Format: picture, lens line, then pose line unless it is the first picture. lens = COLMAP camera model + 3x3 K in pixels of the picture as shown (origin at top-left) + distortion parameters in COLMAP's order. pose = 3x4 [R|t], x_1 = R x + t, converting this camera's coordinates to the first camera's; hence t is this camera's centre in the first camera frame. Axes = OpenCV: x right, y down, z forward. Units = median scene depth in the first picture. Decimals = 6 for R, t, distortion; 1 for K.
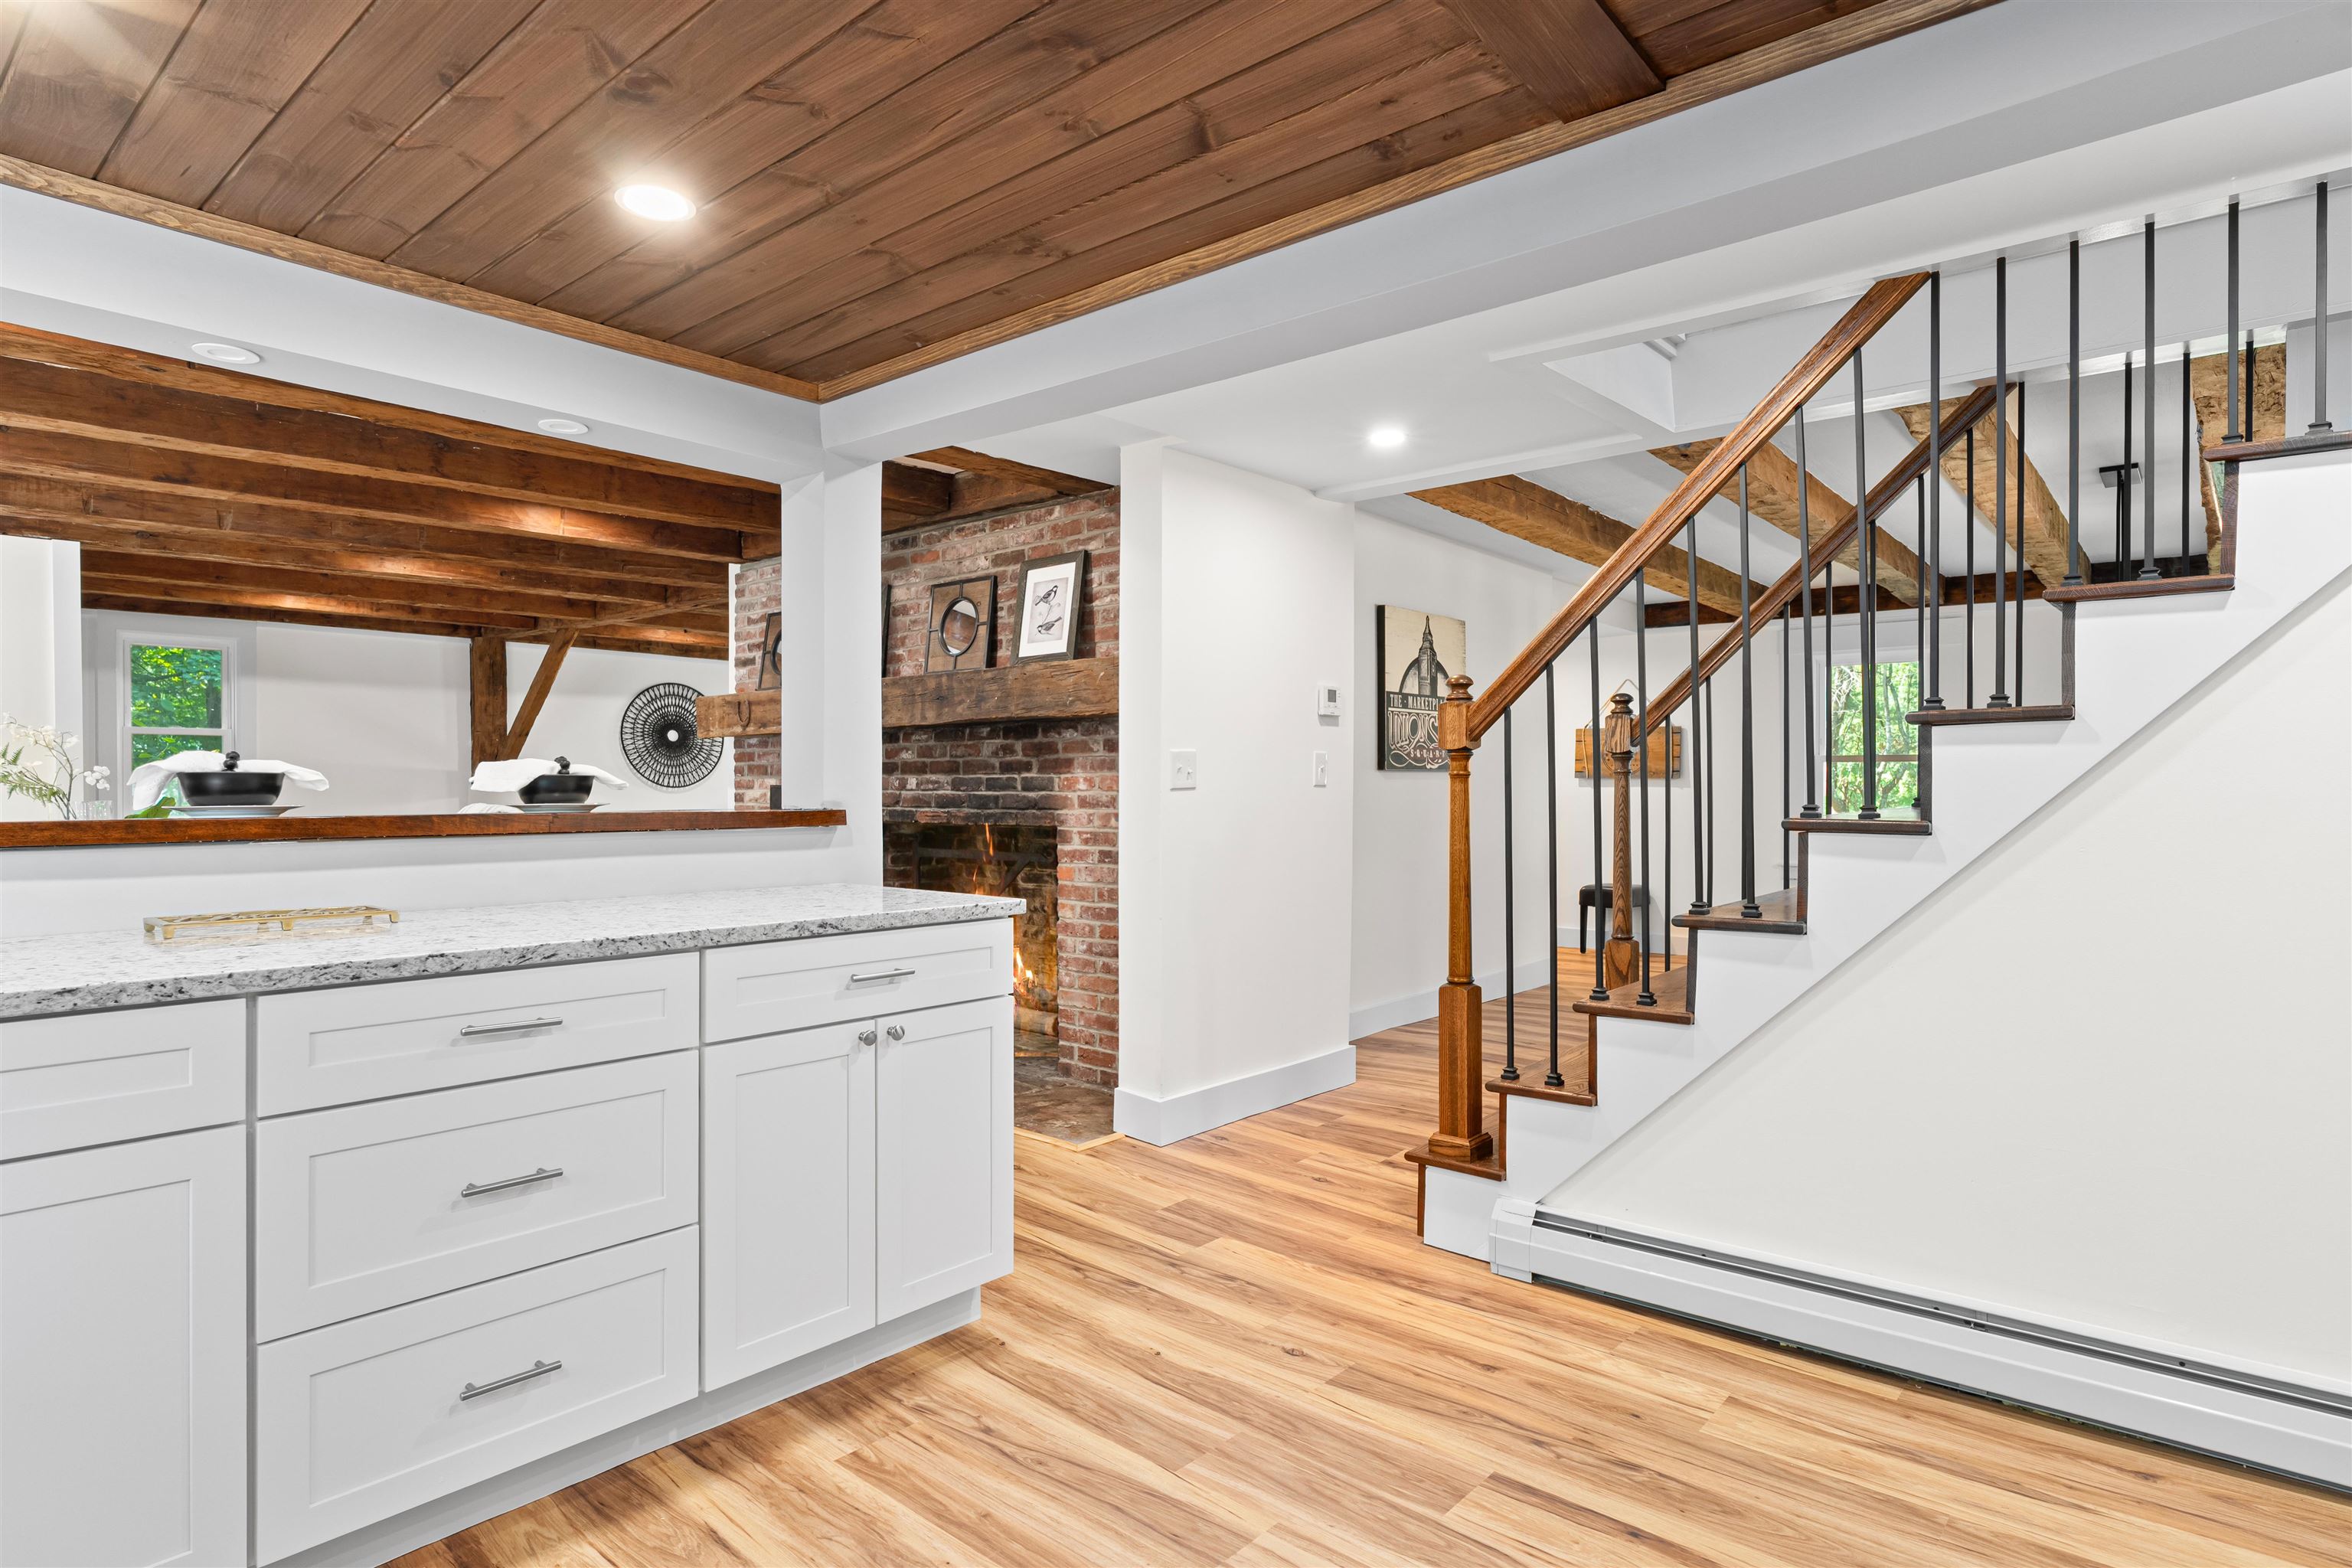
lens RADIAL K [[1214.0, 0, 1176.0], [0, 1214.0, 784.0], [0, 0, 1]] dist [0.004532, 0.000110]
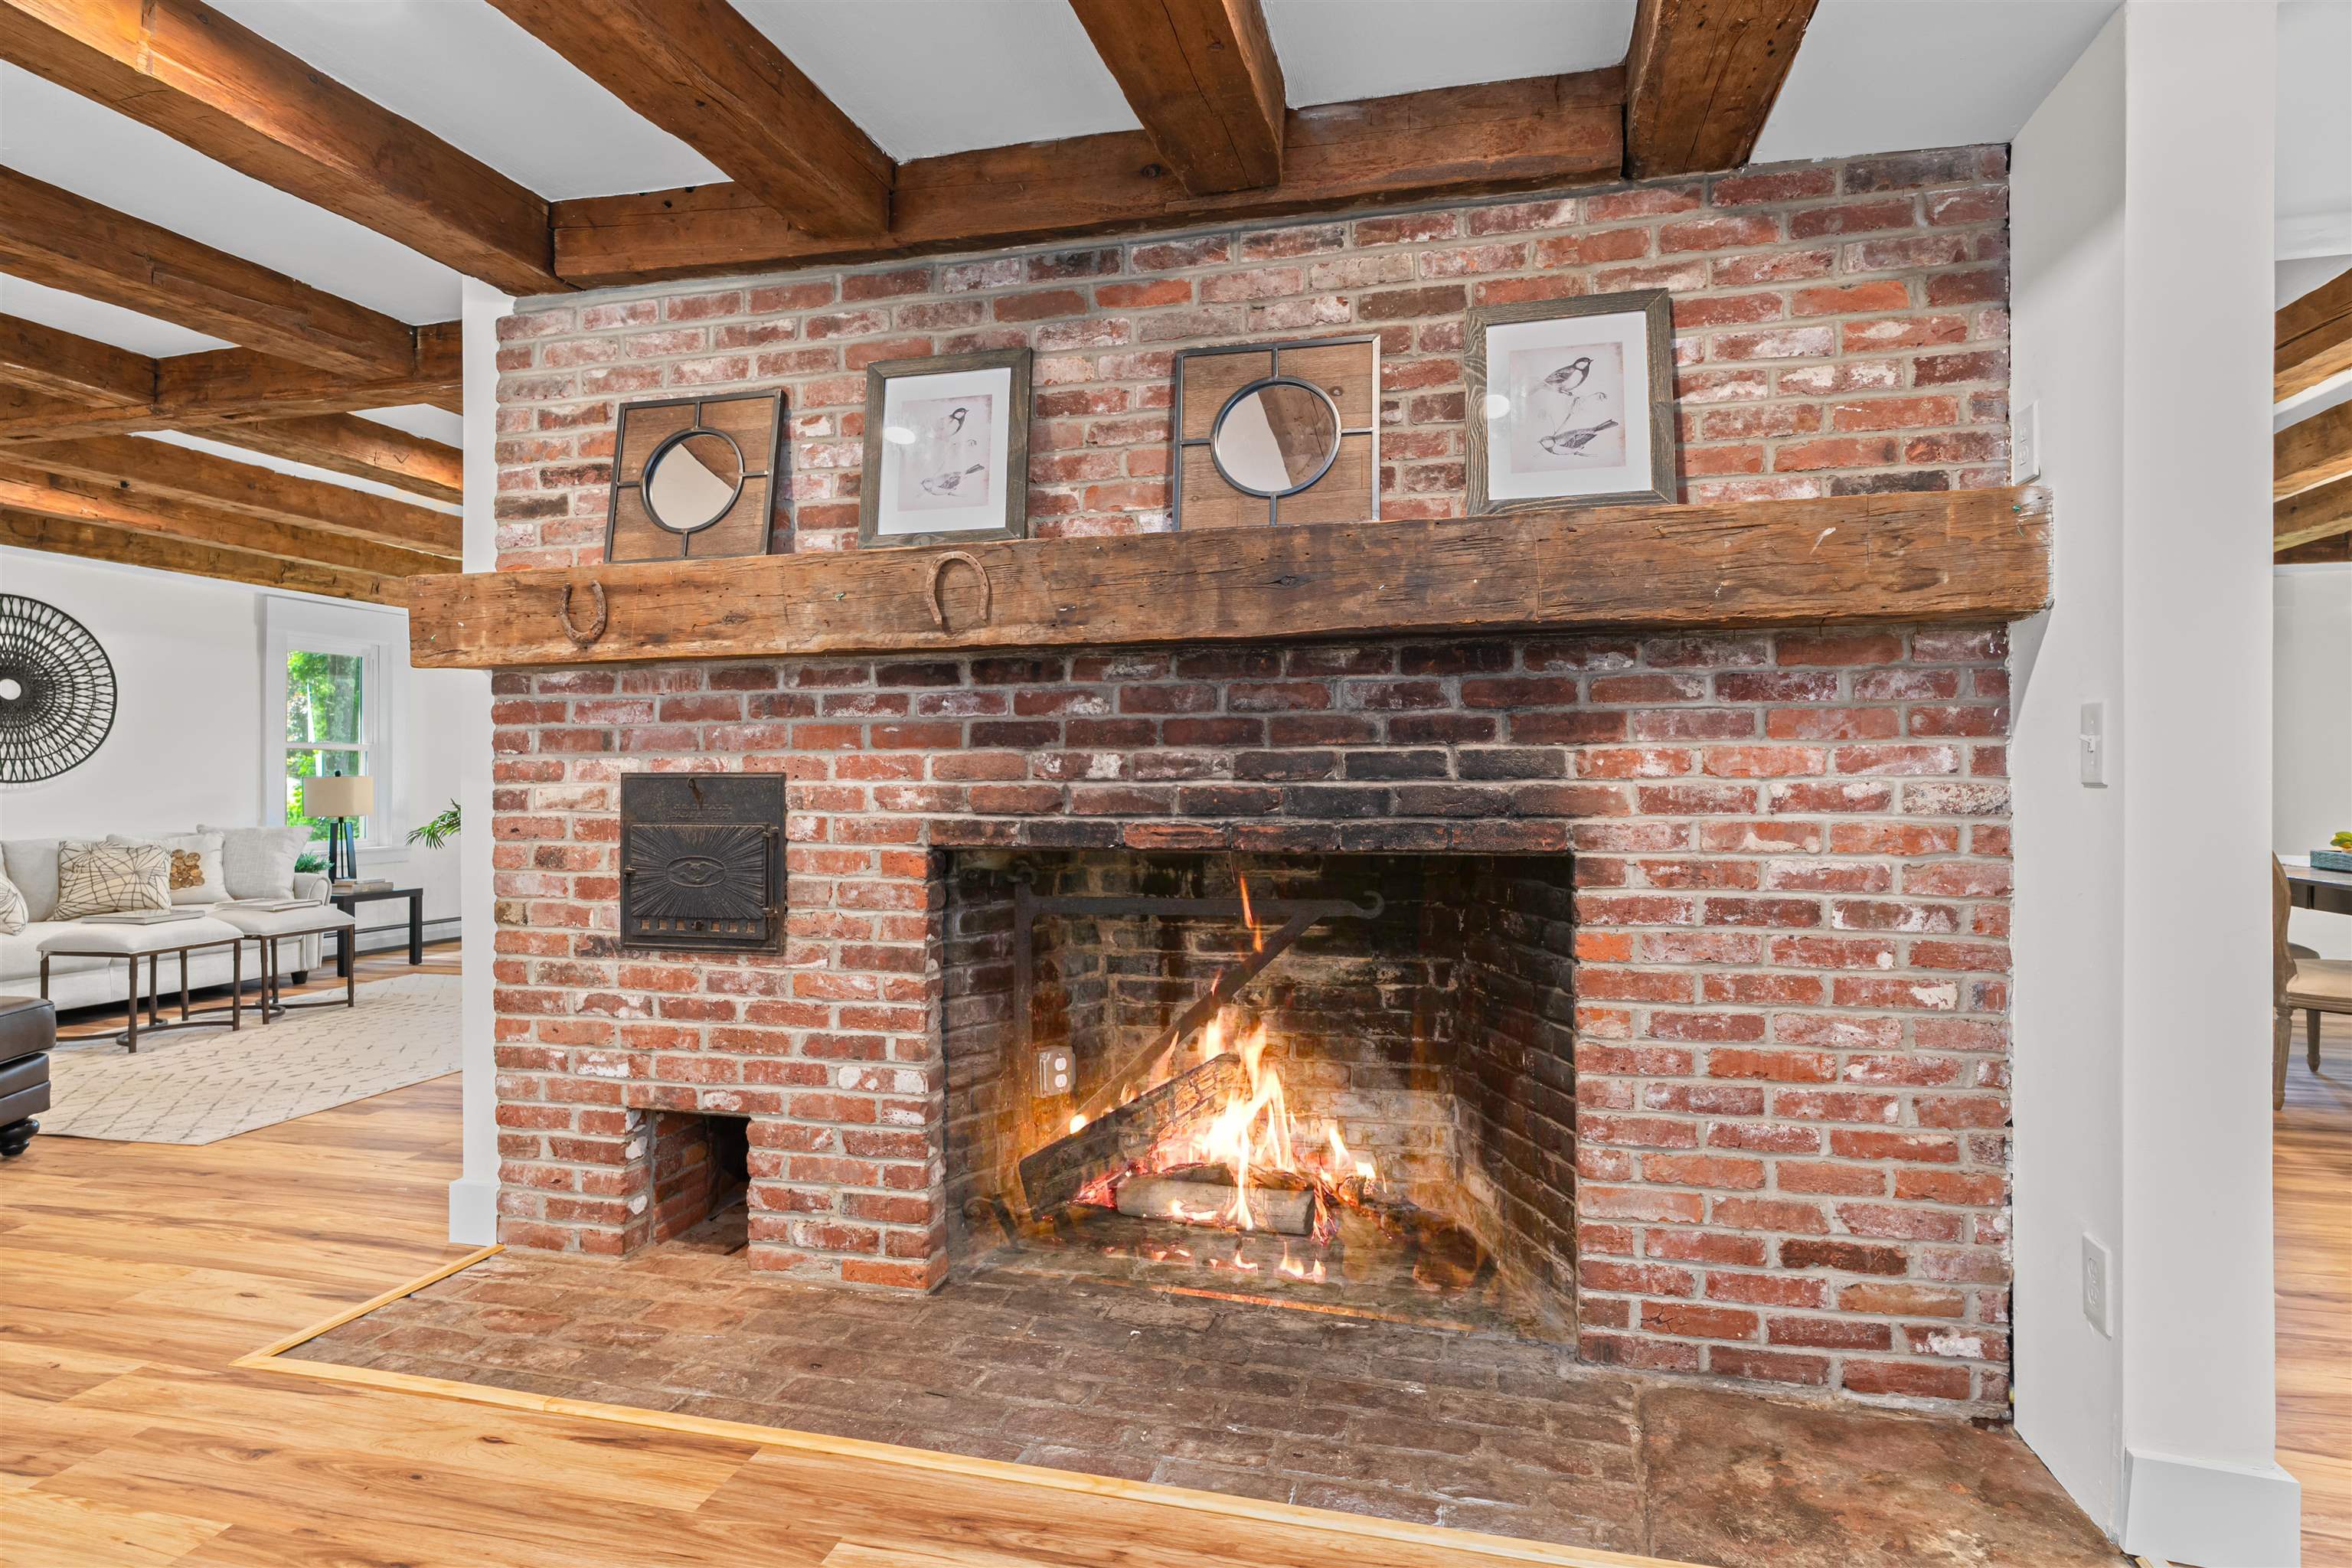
lens RADIAL K [[1231.0, 0, 1181.6], [0, 1231.0, 759.4], [0, 0, 1]] dist [-0.004546, 0.000140]
pose [[0.891665, 0.000277, 0.452696, -0.448634], [0.004811, 0.999938, -0.010086, 0.002118], [-0.452671, 0.011171, 0.891608, 0.610058]]
